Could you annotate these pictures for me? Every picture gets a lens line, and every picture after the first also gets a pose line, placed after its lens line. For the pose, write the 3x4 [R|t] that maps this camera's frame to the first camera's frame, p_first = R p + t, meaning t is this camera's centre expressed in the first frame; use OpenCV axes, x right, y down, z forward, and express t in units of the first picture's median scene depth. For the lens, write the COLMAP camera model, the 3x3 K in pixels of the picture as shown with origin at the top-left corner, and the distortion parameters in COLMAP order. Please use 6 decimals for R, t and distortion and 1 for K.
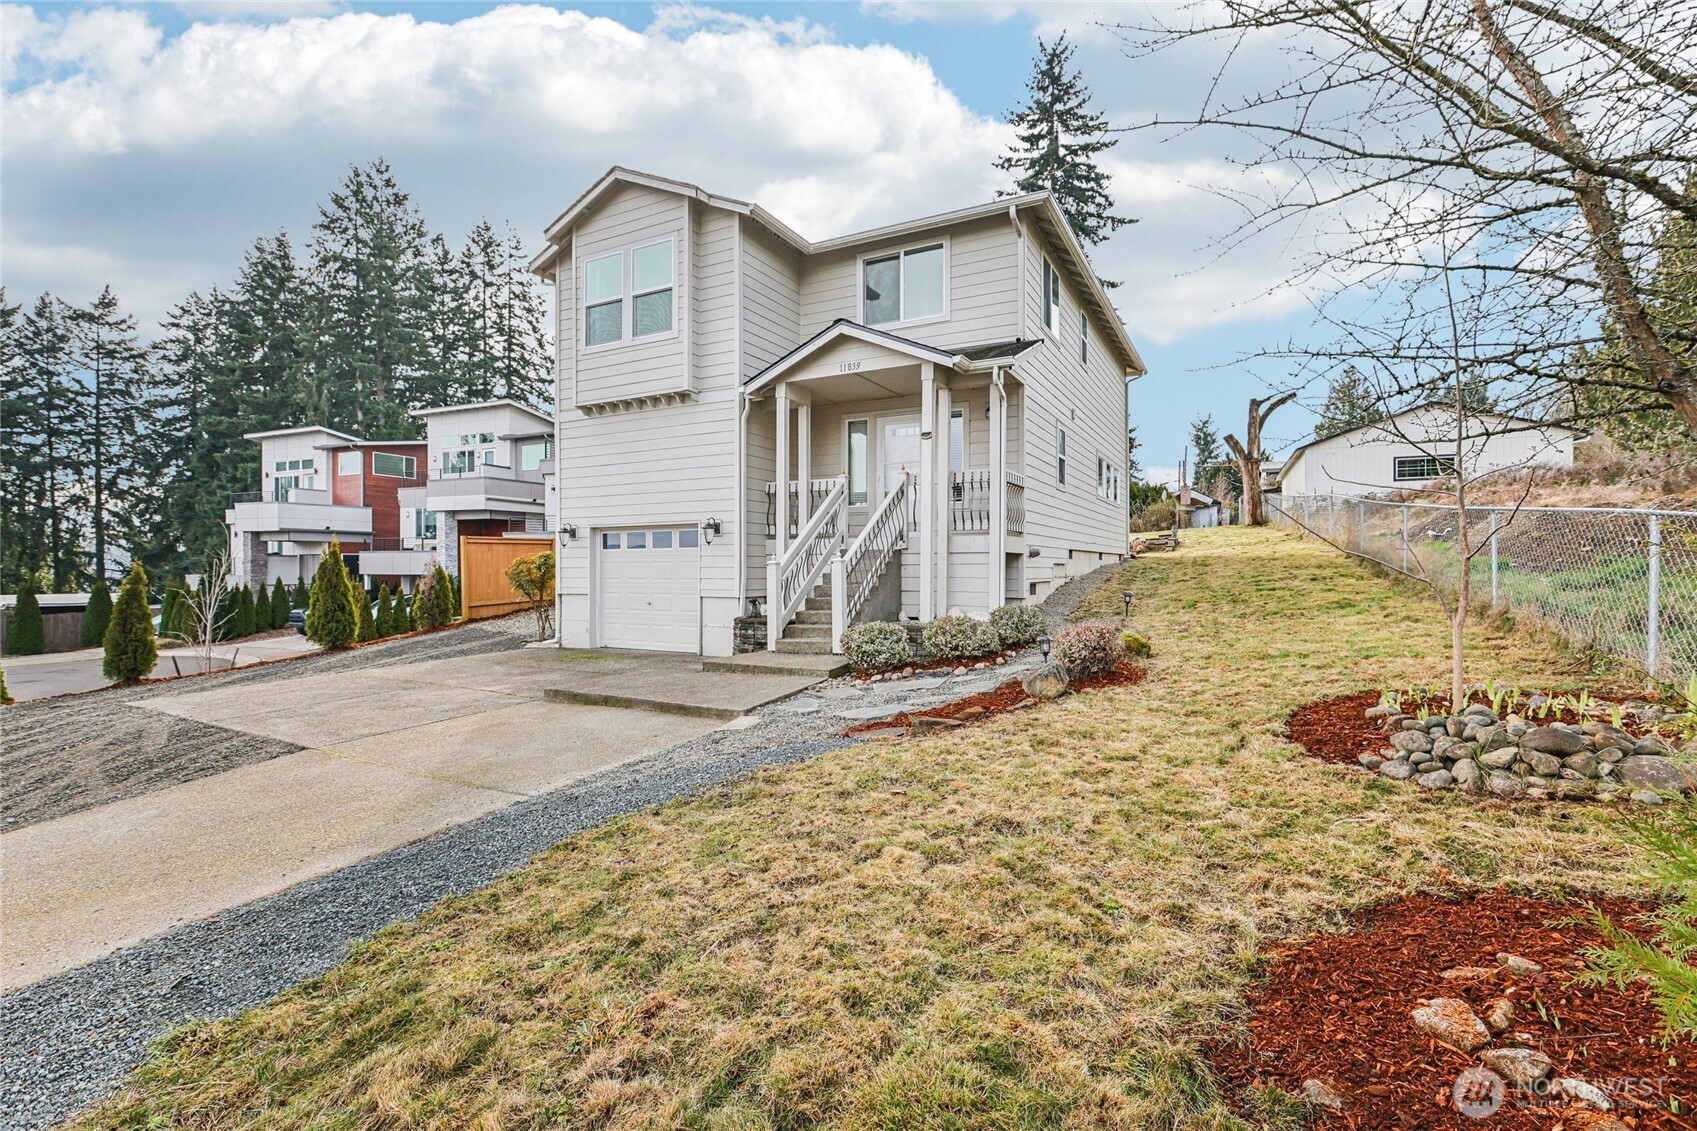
lens RADIAL K [[753.7, 0, 846.6], [0, 753.7, 561.0], [0, 0, 1]] dist [-0.001456, -0.000024]
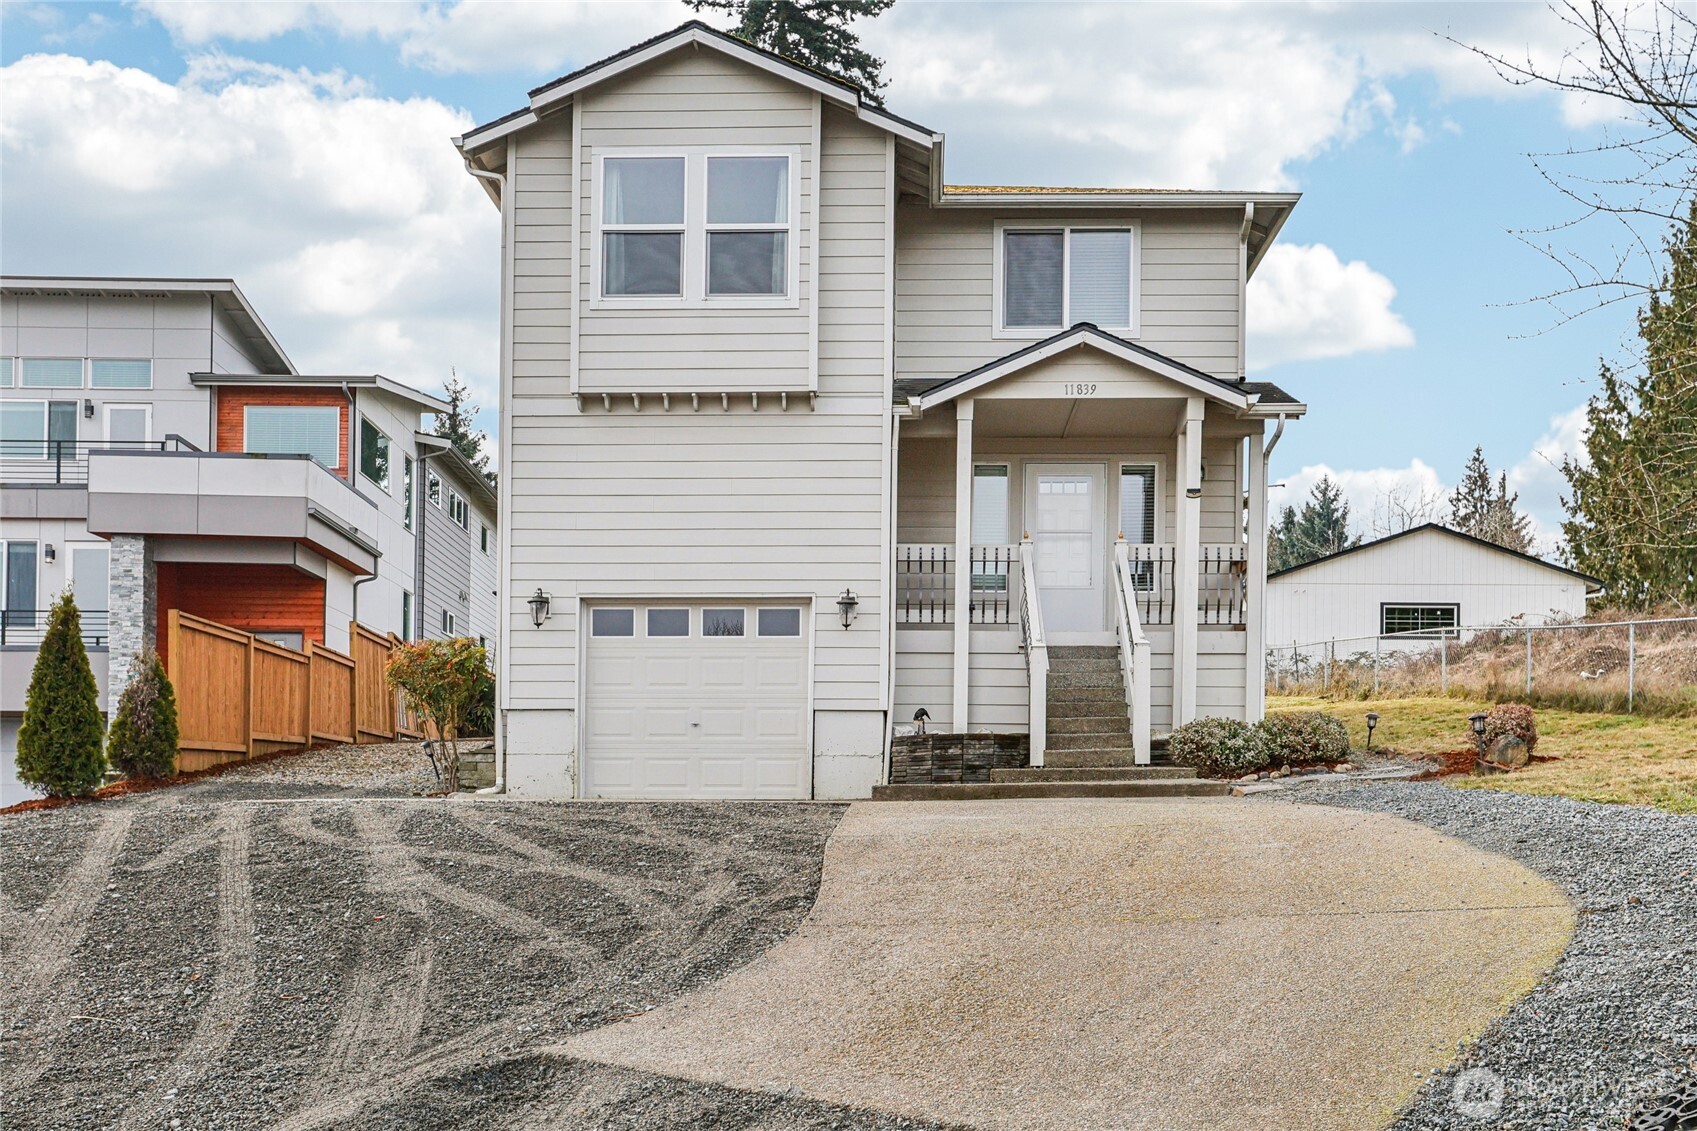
lens RADIAL K [[1658.9, 0, 847.8], [0, 1658.9, 819.2], [0, 0, 1]] dist [0.002513, -0.013612]
pose [[0.903843, 0.010794, 0.427728, -0.335480], [-0.012427, 0.999922, 0.001025, 0.060284], [-0.427684, -0.006242, 0.903907, -0.134091]]
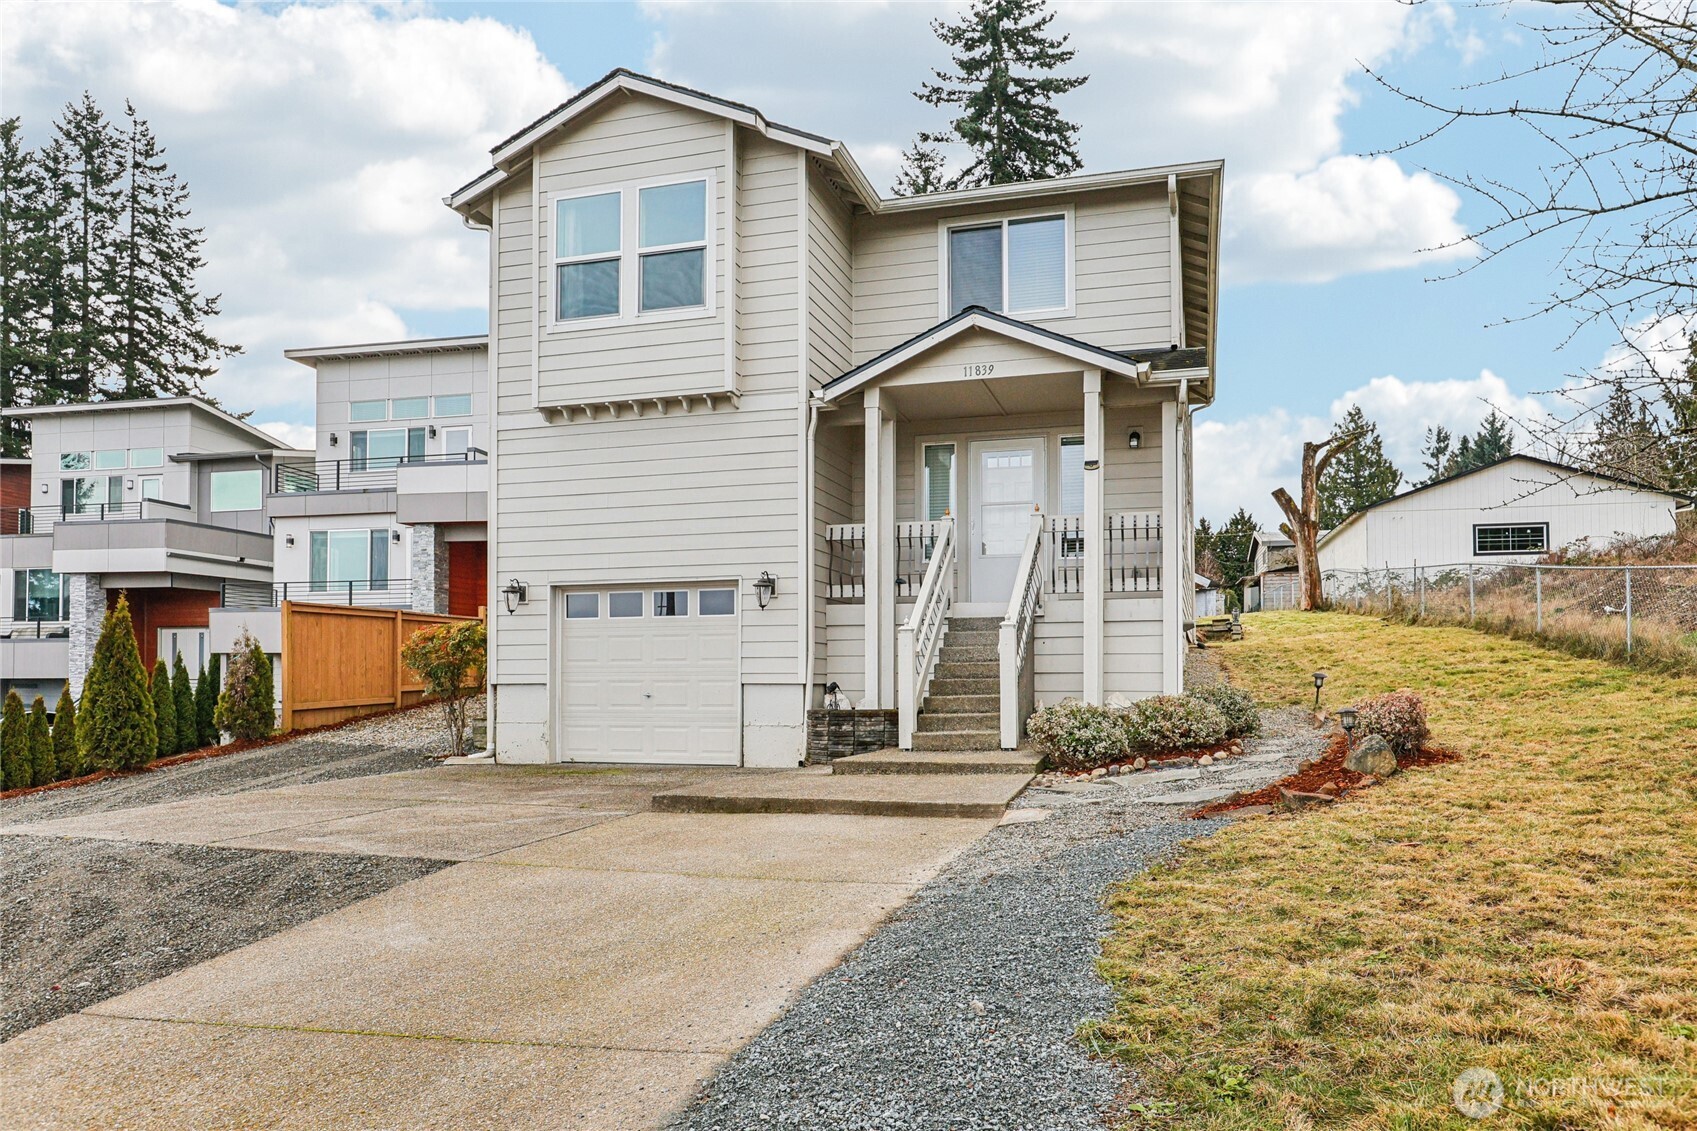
lens RADIAL K [[1146.0, 0, 847.9], [0, 1146.0, 644.0], [0, 0, 1]] dist [-0.003793, 0.001024]
pose [[0.981826, 0.006392, 0.189674, -0.128493], [-0.001651, 0.999682, -0.025146, 0.015962], [-0.189774, 0.024376, 0.981525, -0.030846]]
